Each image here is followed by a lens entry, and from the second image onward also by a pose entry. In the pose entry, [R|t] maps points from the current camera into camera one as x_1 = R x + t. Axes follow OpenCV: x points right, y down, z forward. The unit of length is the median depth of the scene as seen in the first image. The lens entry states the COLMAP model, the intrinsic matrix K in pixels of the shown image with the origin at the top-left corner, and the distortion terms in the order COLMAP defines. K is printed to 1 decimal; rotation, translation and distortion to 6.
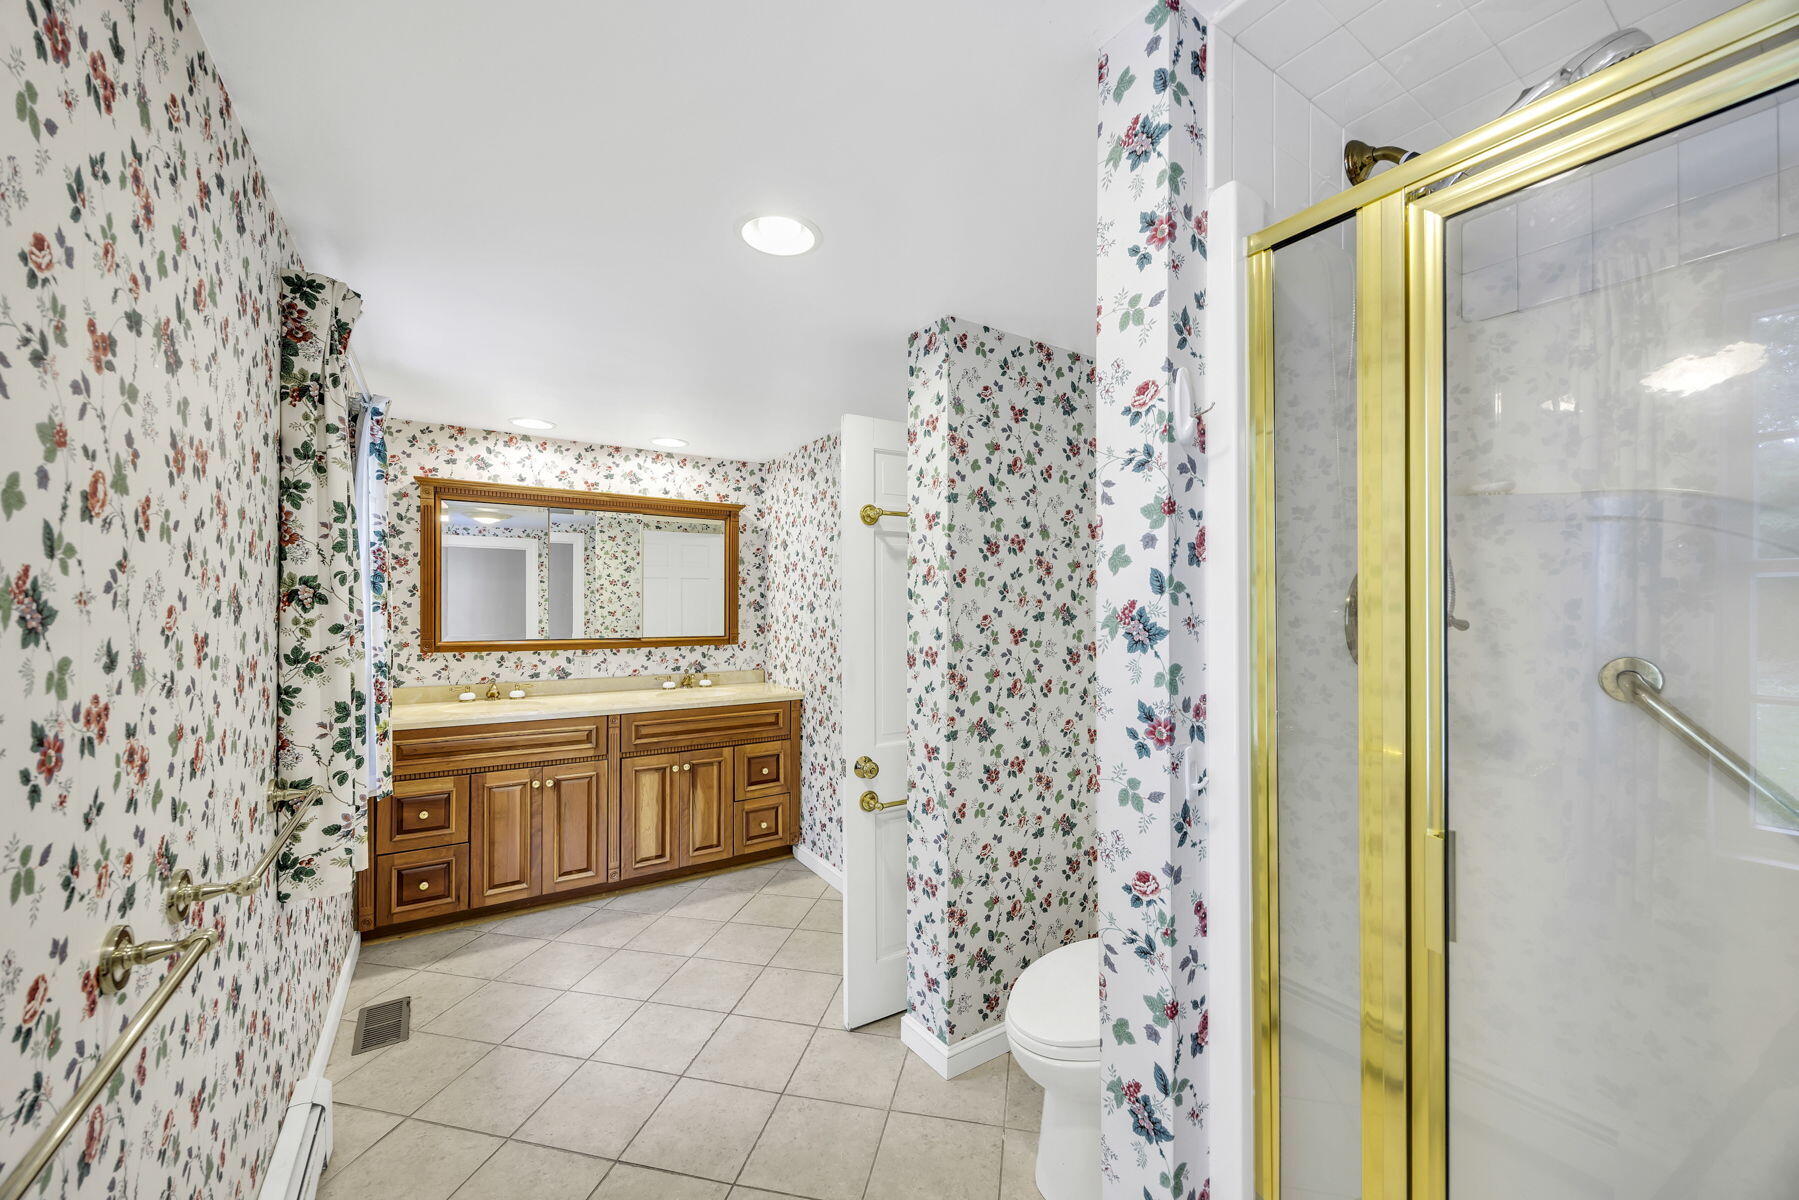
lens RADIAL K [[694.8, 0, 896.3], [0, 694.8, 600.2], [0, 0, 1]] dist [-0.002646, 0.000930]
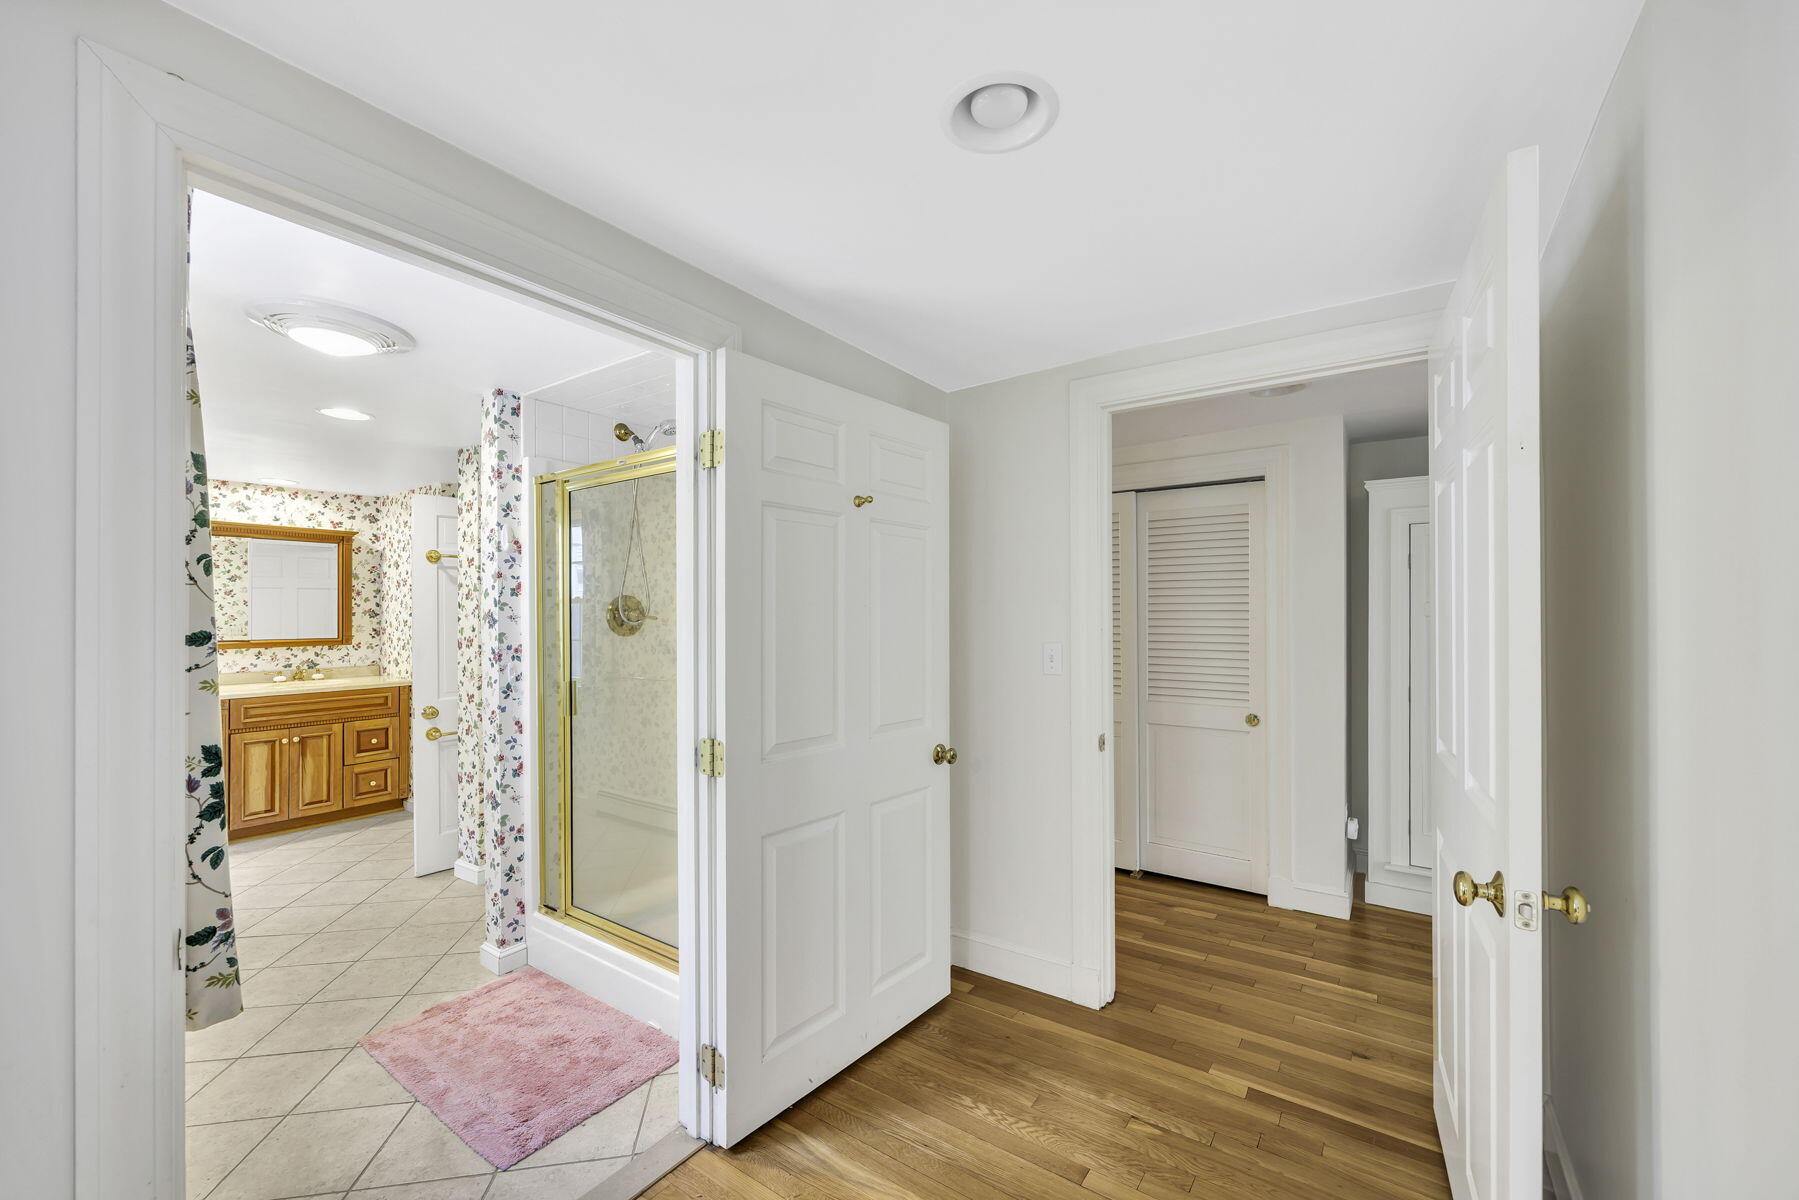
lens RADIAL K [[694.8, 0, 906.9], [0, 694.8, 605.6], [0, 0, 1]] dist [-0.002646, 0.000930]
pose [[0.918315, -0.001413, 0.395847, 0.200584], [0.002236, 0.999996, -0.001619, -0.001481], [-0.395843, 0.002372, 0.918315, -0.550203]]
